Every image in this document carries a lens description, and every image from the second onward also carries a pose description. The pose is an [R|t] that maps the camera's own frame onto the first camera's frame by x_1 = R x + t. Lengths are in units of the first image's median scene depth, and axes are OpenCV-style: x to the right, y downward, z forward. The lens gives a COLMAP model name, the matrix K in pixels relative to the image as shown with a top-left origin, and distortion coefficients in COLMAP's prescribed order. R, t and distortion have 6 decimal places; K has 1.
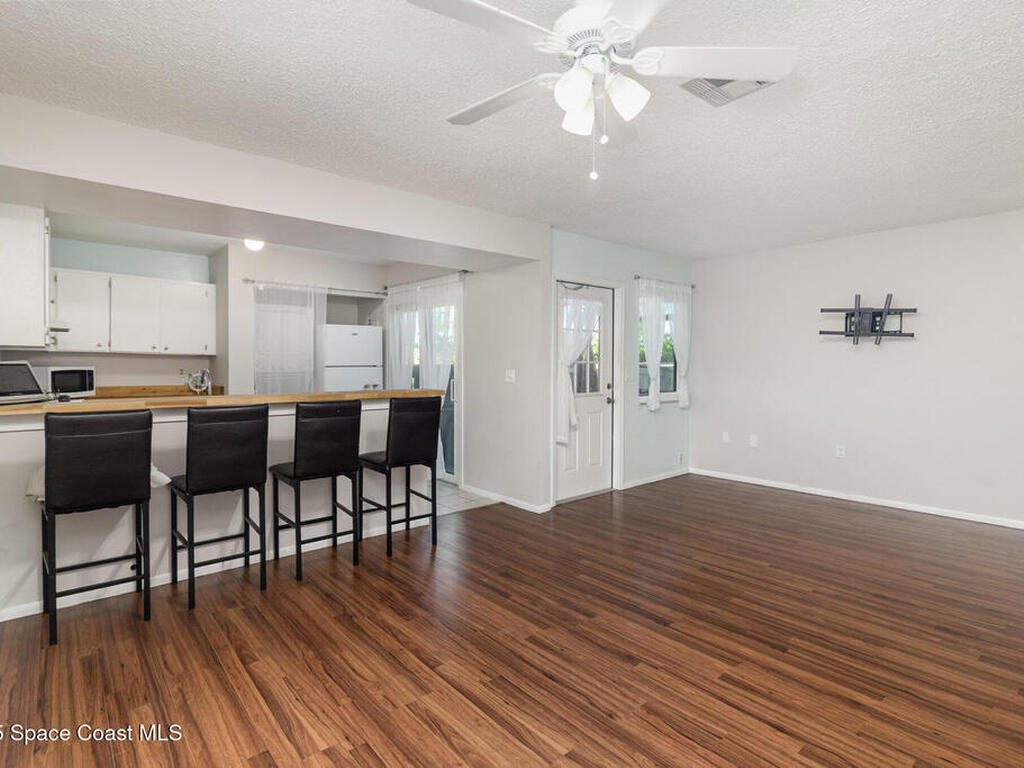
lens RADIAL K [[532.9, 0, 513.5], [0, 532.9, 377.7], [0, 0, 1]] dist [-0.002195, -0.000146]
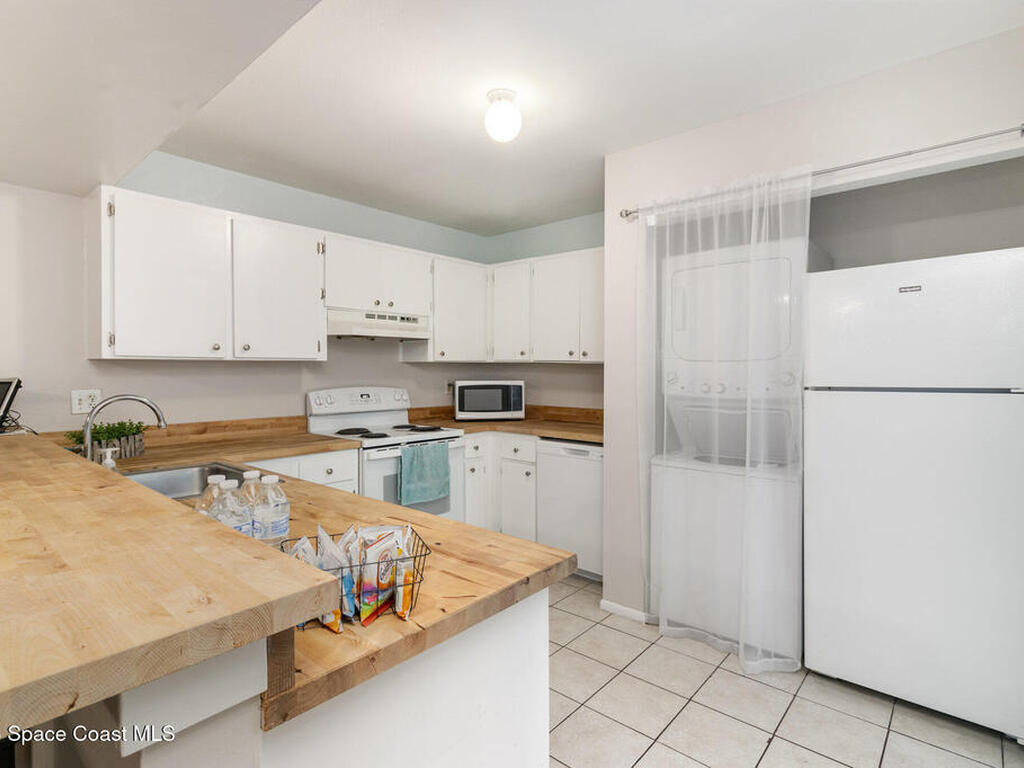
lens RADIAL K [[532.9, 0, 513.7], [0, 532.9, 384.1], [0, 0, 1]] dist [-0.002195, -0.000146]
pose [[0.155492, 0.010240, -0.987784, -0.005556], [-0.027427, 0.999606, 0.006046, -0.020083], [0.987456, 0.026152, 0.155711, 0.864126]]
